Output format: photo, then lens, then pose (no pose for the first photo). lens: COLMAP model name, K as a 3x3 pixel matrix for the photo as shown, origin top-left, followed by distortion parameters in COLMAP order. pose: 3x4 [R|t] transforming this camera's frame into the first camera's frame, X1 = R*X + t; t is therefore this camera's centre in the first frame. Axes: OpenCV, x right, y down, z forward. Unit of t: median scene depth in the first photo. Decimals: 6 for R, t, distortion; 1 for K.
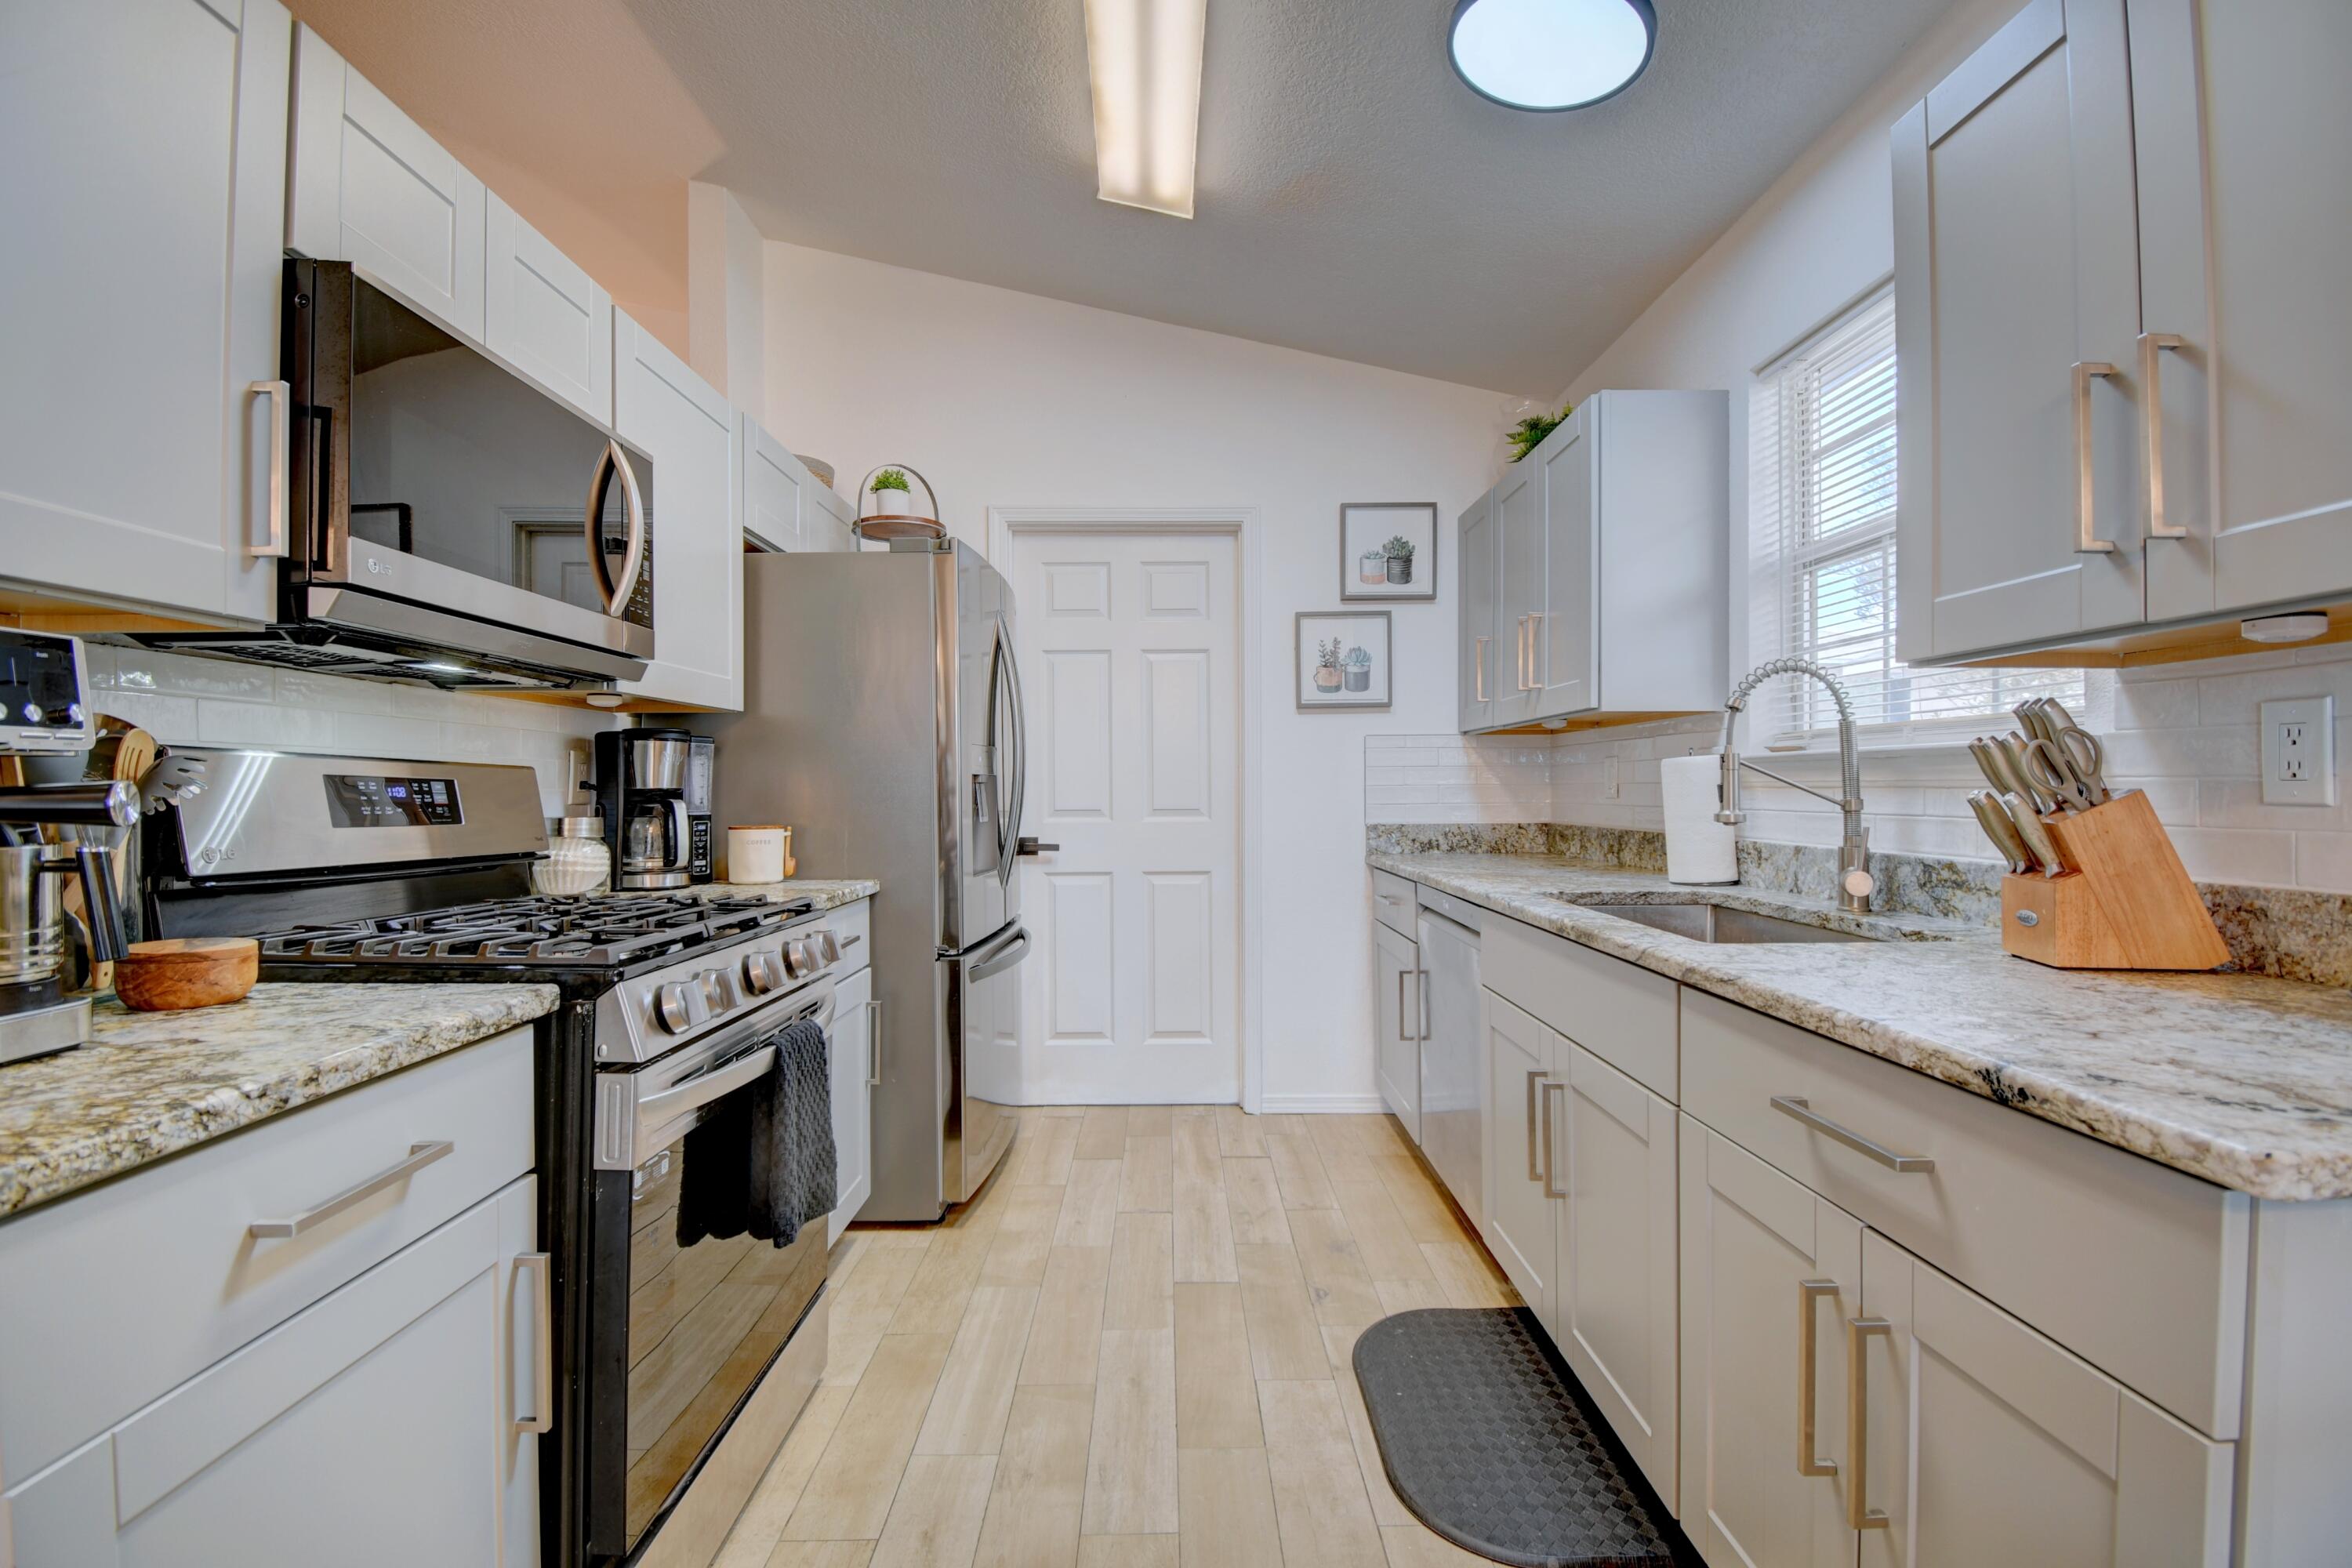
lens RADIAL K [[1060.5, 0, 1175.8], [0, 1060.5, 778.0], [0, 0, 1]] dist [0.009852, -0.001150]
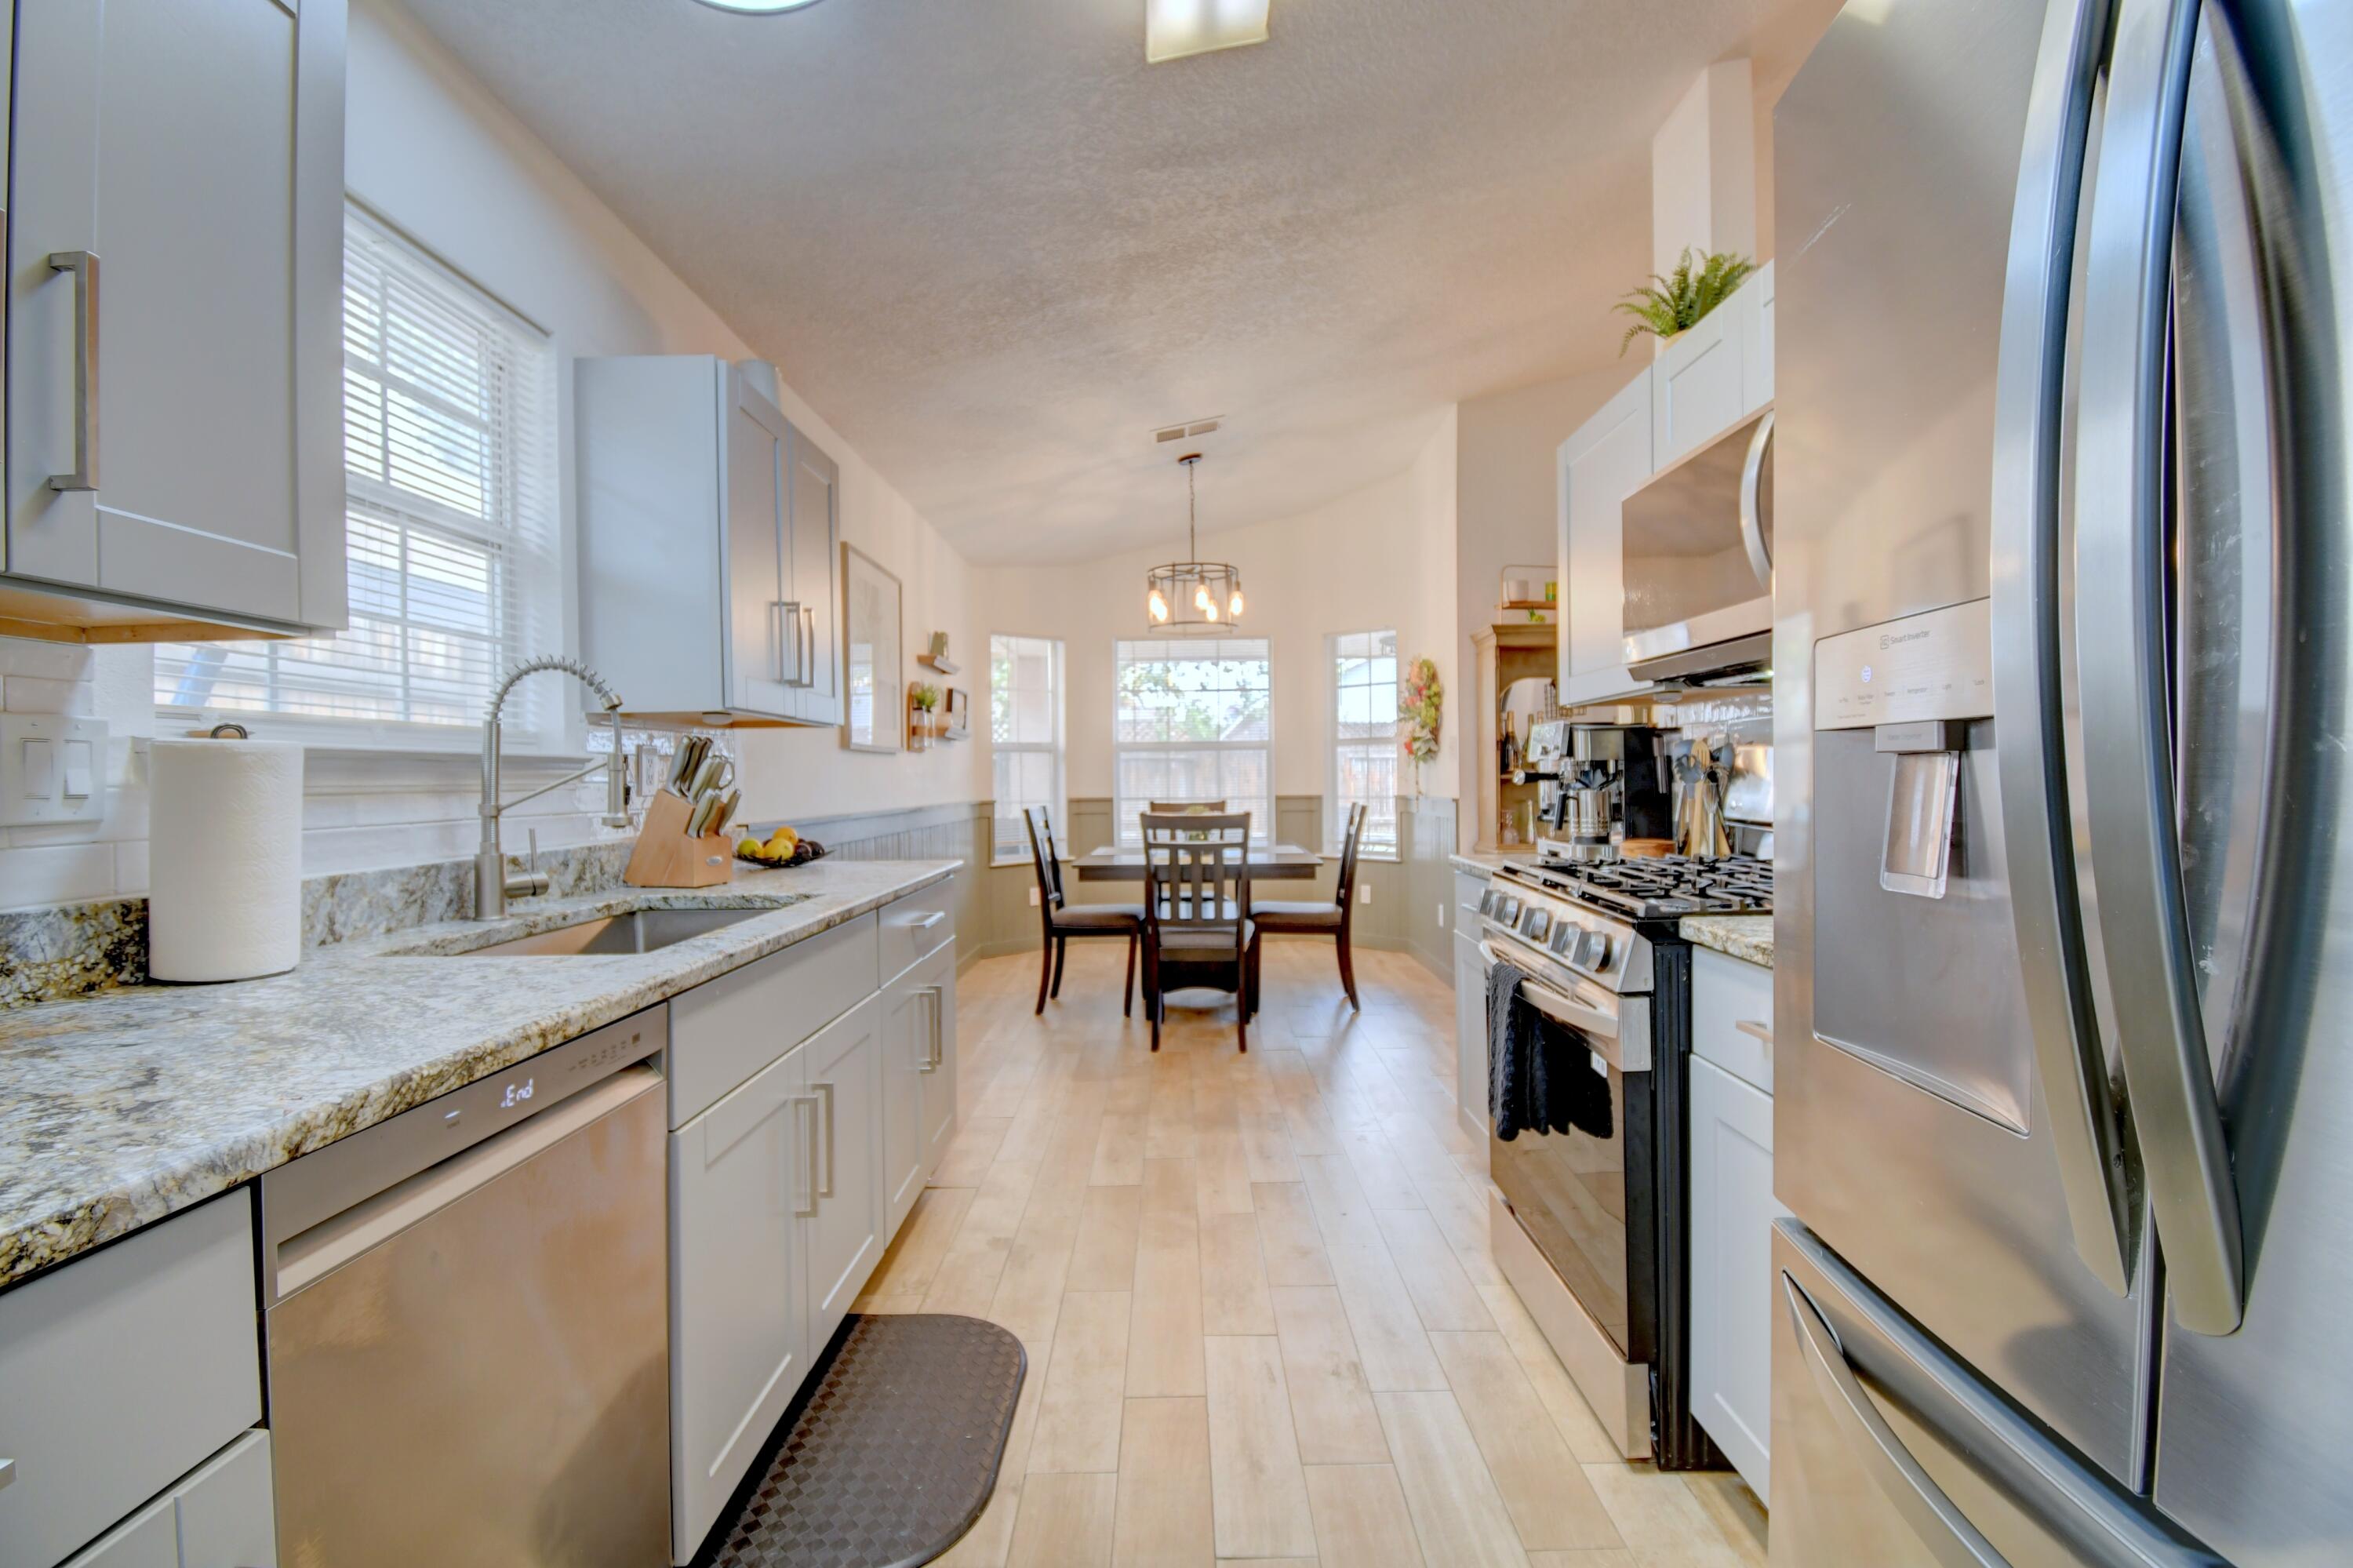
lens RADIAL K [[1061.0, 0, 1175.1], [0, 1061.0, 781.2], [0, 0, 1]] dist [0.009852, -0.001150]
pose [[-0.999792, 0.017523, 0.010437, 0.009861], [0.017488, 0.999841, -0.003462, 0.013261], [-0.010496, -0.003279, -0.999940, 1.896200]]
